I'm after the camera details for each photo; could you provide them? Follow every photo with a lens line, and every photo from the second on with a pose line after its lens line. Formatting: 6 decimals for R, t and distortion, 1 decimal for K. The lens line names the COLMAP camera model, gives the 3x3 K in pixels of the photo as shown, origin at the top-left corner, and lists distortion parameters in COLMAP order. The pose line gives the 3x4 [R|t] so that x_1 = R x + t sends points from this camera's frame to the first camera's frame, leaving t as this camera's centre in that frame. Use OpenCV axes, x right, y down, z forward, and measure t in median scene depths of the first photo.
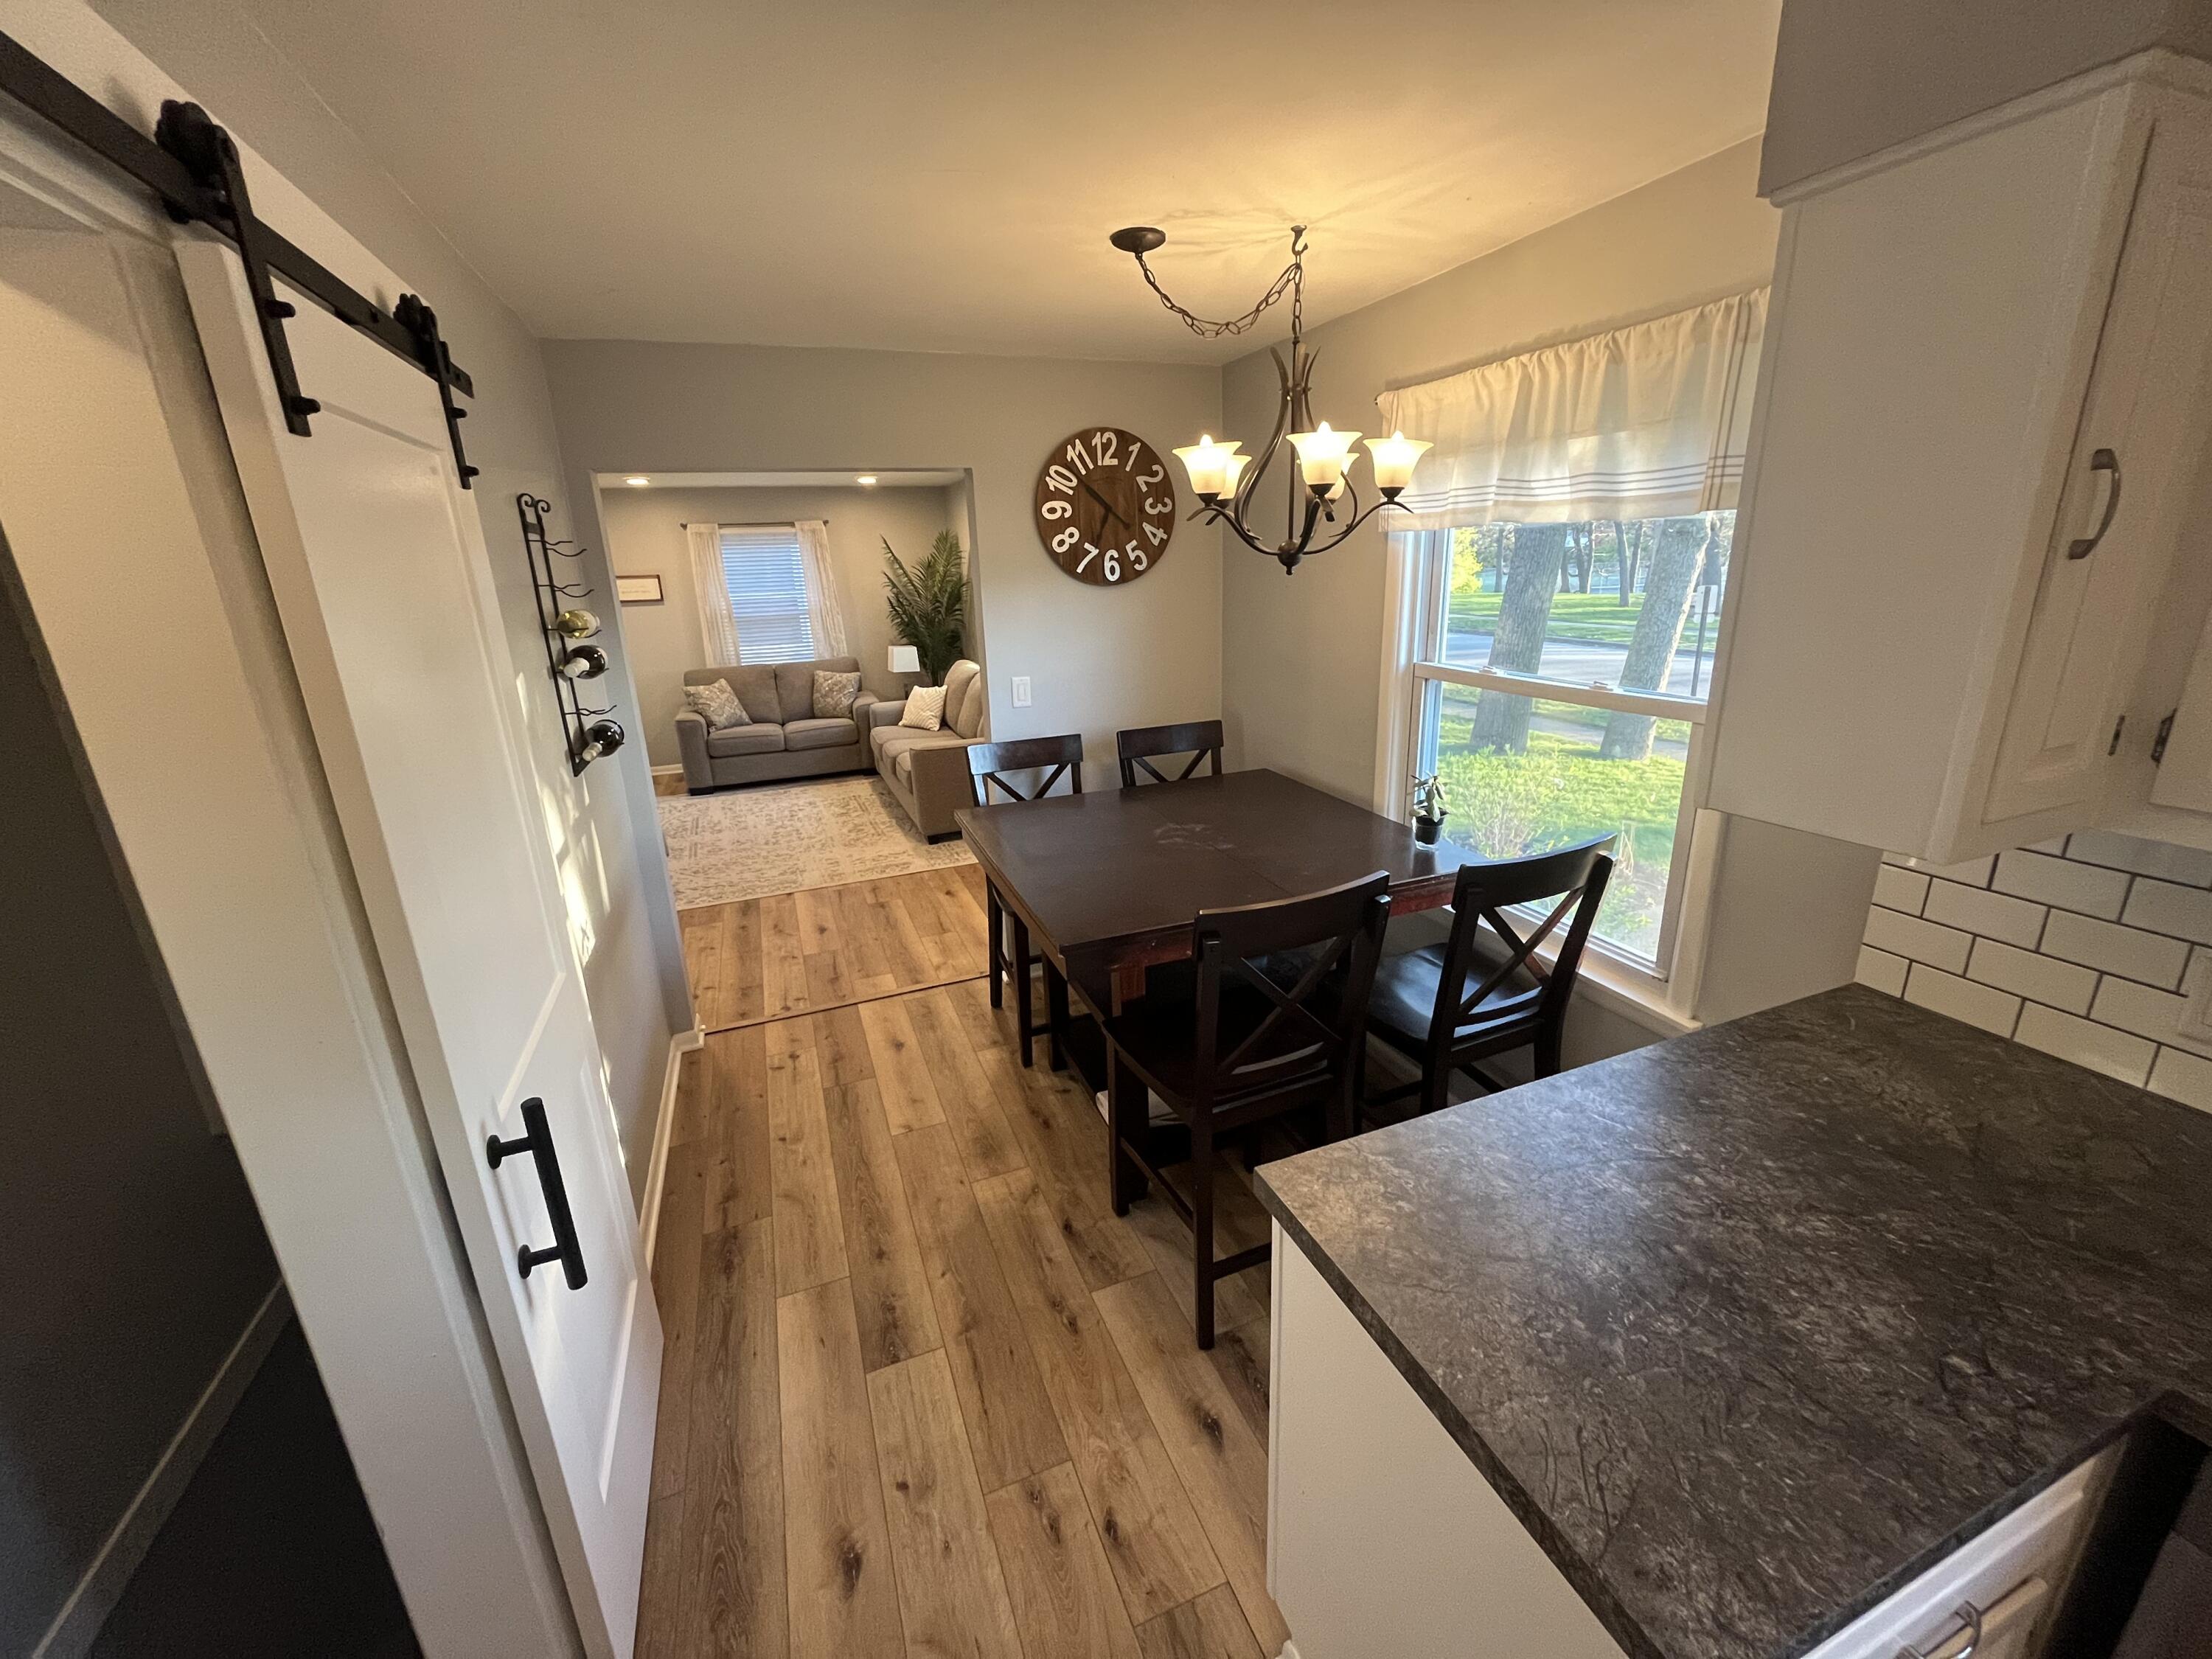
lens RADIAL K [[885.9, 0, 1113.8], [0, 885.9, 825.7], [0, 0, 1]] dist [-0.003449, -0.000198]
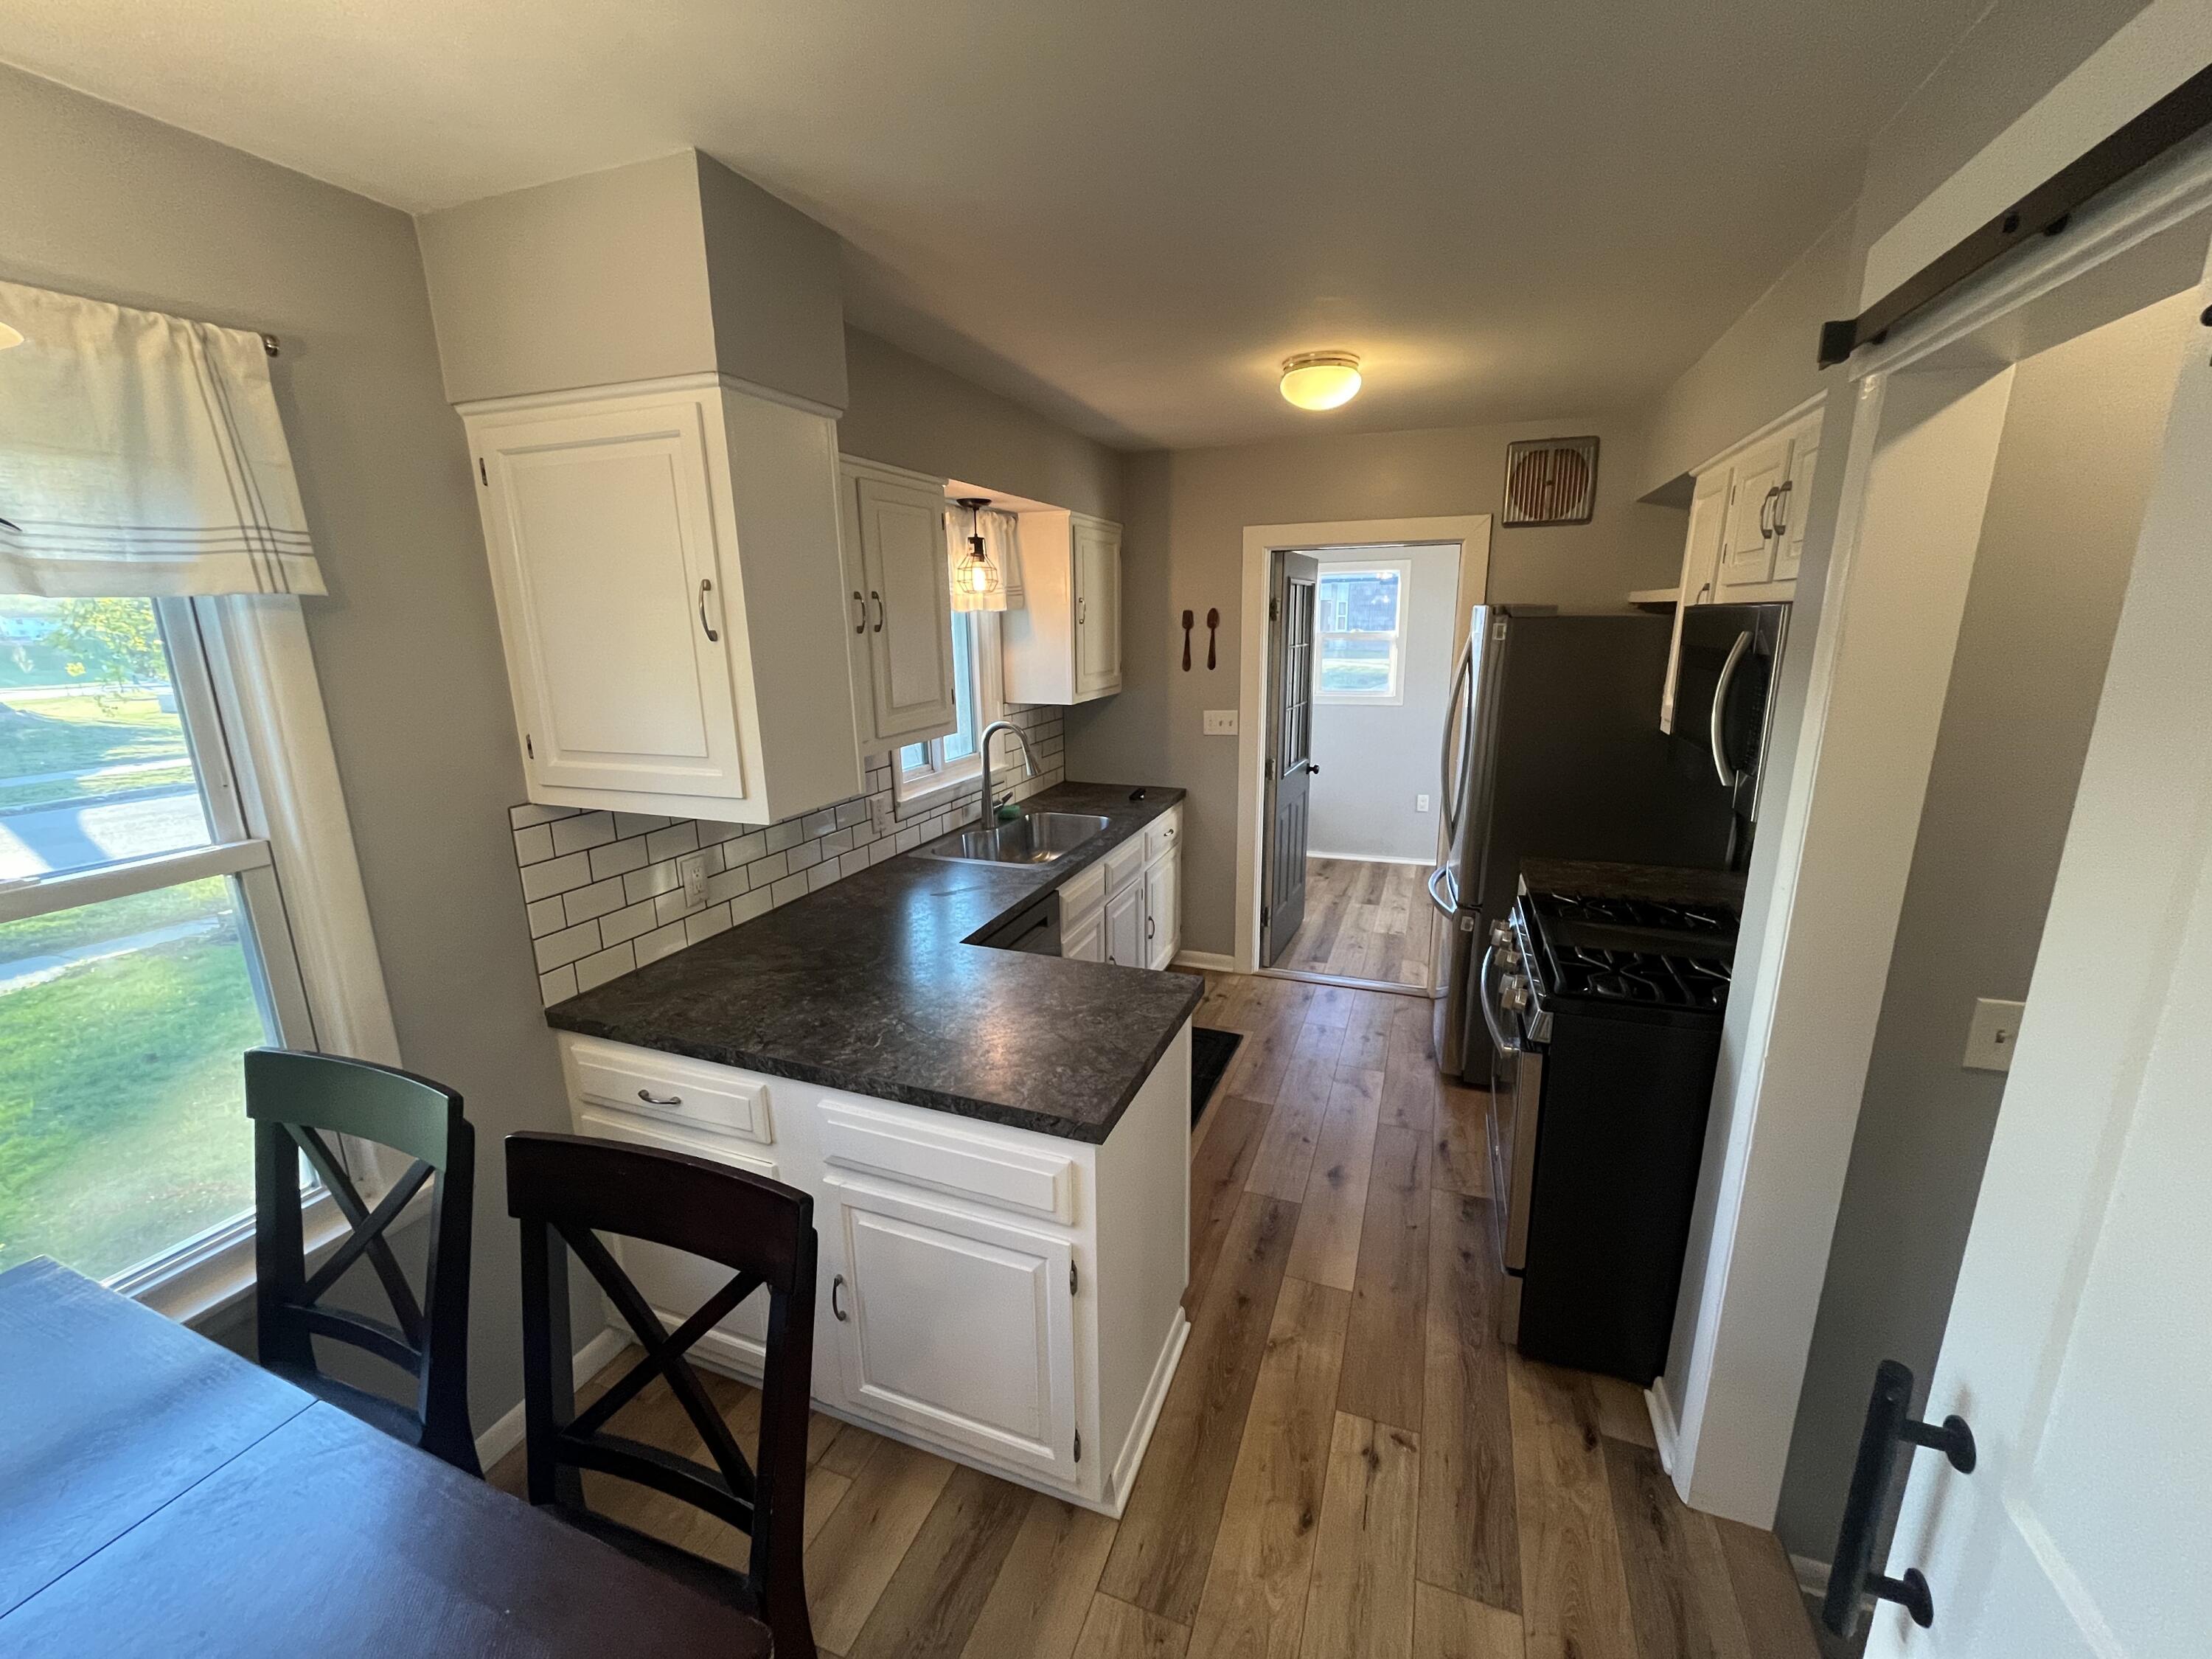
lens RADIAL K [[885.9, 0, 1117.3], [0, 885.9, 829.5], [0, 0, 1]] dist [-0.003449, -0.000198]
pose [[-0.743138, -0.114253, 0.659312, -0.187208], [0.229379, 0.882117, 0.411405, -0.140548], [-0.628595, 0.456963, -0.629328, 0.489682]]
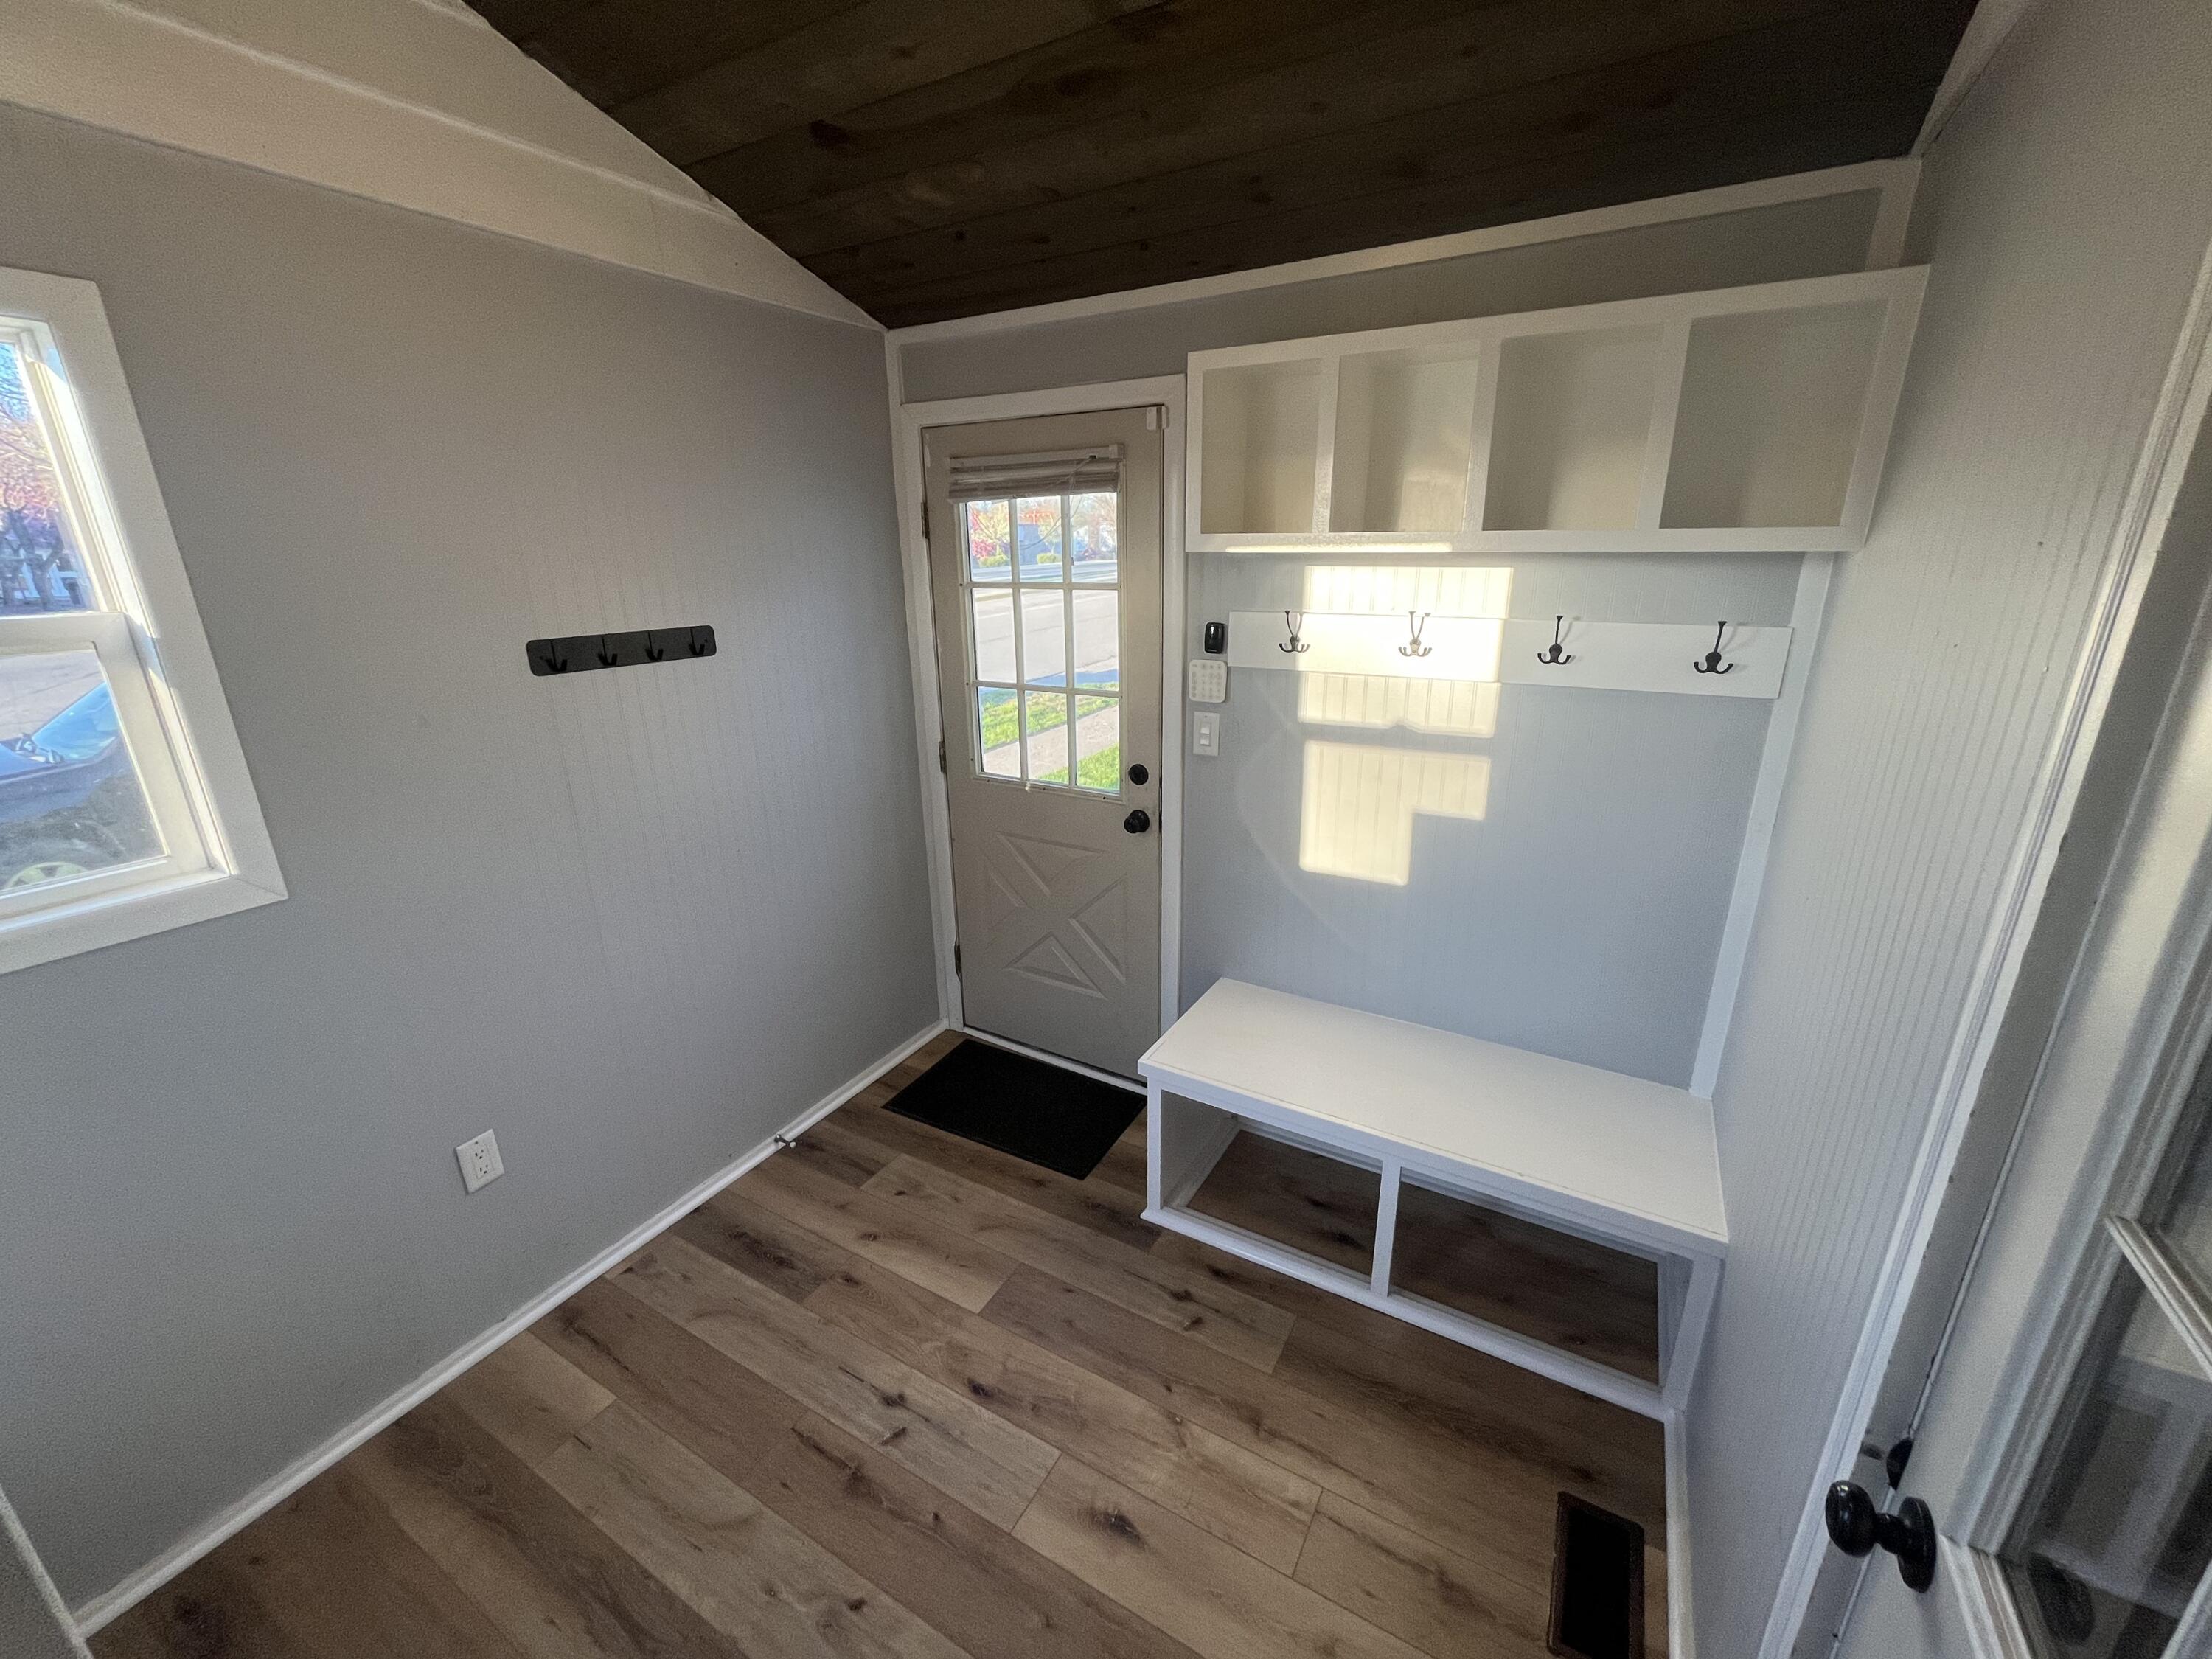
lens RADIAL K [[885.9, 0, 1102.8], [0, 885.9, 827.1], [0, 0, 1]] dist [-0.003449, -0.000198]
pose [[-0.783868, 0.226164, -0.578274, 0.444003], [-0.141713, 0.841565, 0.521235, 0.138254], [0.604540, 0.490528, -0.627625, -0.469075]]
